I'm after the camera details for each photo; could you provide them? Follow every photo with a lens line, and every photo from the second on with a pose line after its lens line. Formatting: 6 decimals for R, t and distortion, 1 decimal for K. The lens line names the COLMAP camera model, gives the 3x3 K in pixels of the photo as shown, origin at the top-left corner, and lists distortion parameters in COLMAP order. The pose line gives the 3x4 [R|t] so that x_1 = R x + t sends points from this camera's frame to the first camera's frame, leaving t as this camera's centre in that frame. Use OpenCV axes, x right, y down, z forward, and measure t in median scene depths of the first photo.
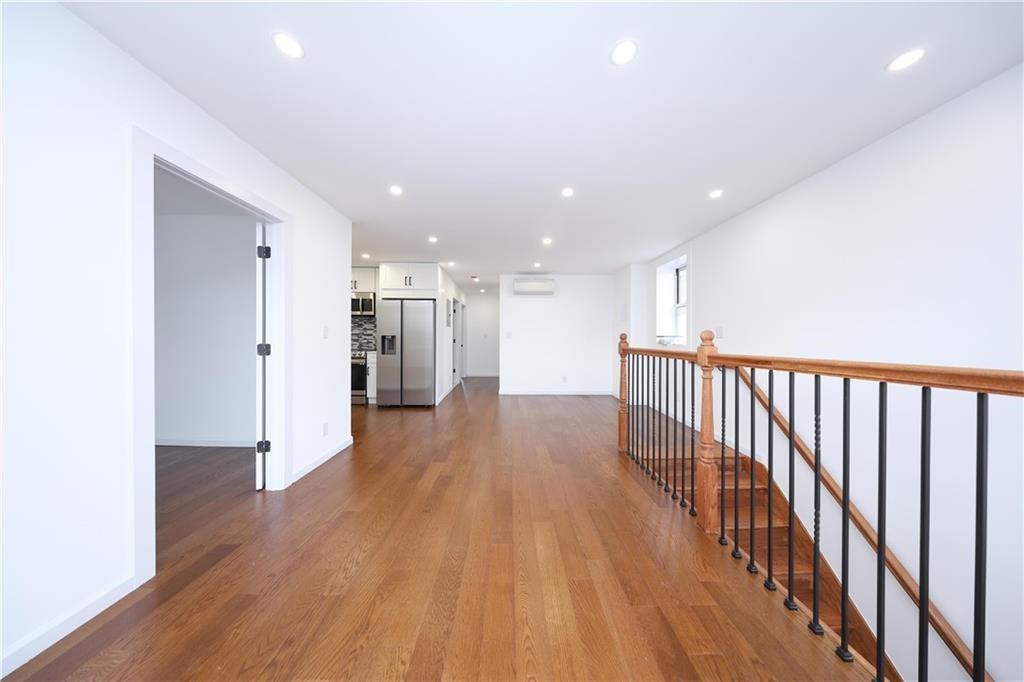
lens RADIAL K [[296.2, 0, 512.0], [0, 296.2, 341.0], [0, 0, 1]] dist [0.000048, -0.000136]
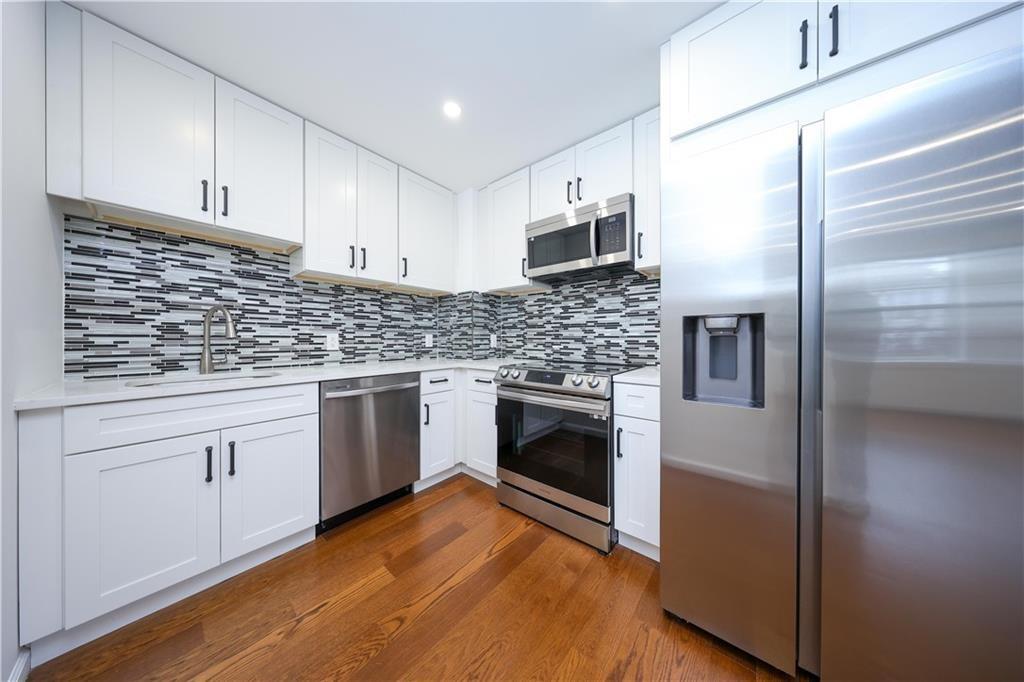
lens RADIAL K [[296.2, 0, 512.0], [0, 296.2, 341.0], [0, 0, 1]] dist [0.000048, -0.000136]
pose [[0.763493, -0.003233, -0.645808, -0.571402], [0.001459, 0.999994, -0.003281, 0.001482], [0.645815, 0.001563, 0.763493, 1.073043]]
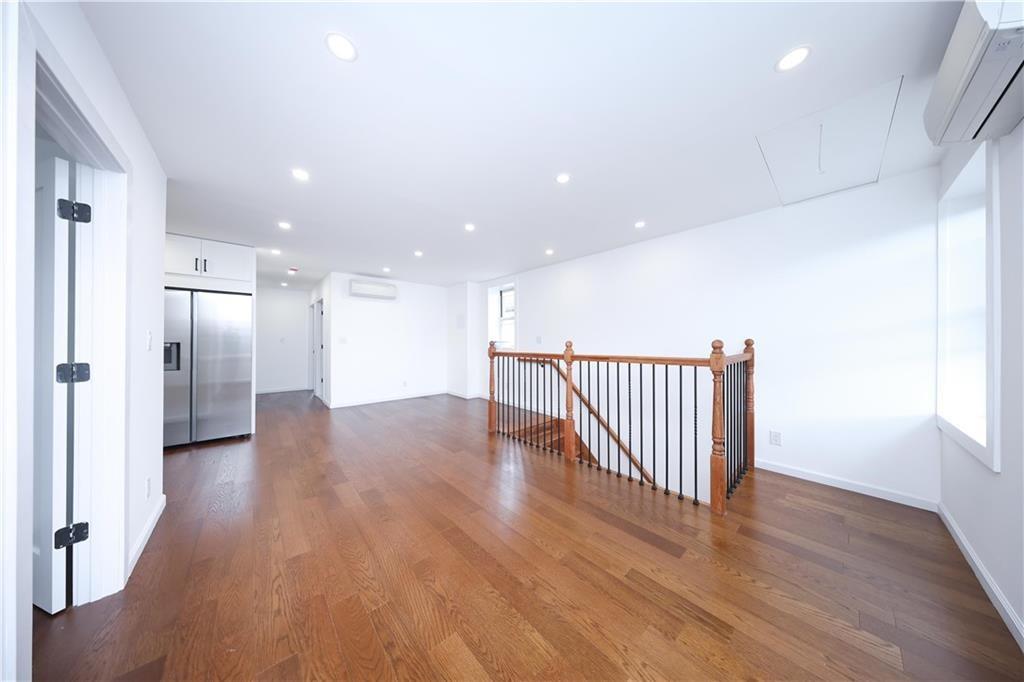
lens RADIAL K [[296.2, 0, 512.0], [0, 296.2, 341.0], [0, 0, 1]] dist [0.000048, -0.000136]
pose [[0.750826, -0.003546, 0.660491, -0.396603], [0.008807, 0.999950, -0.004642, -0.017264], [-0.660442, 0.009302, 0.750820, -0.028344]]
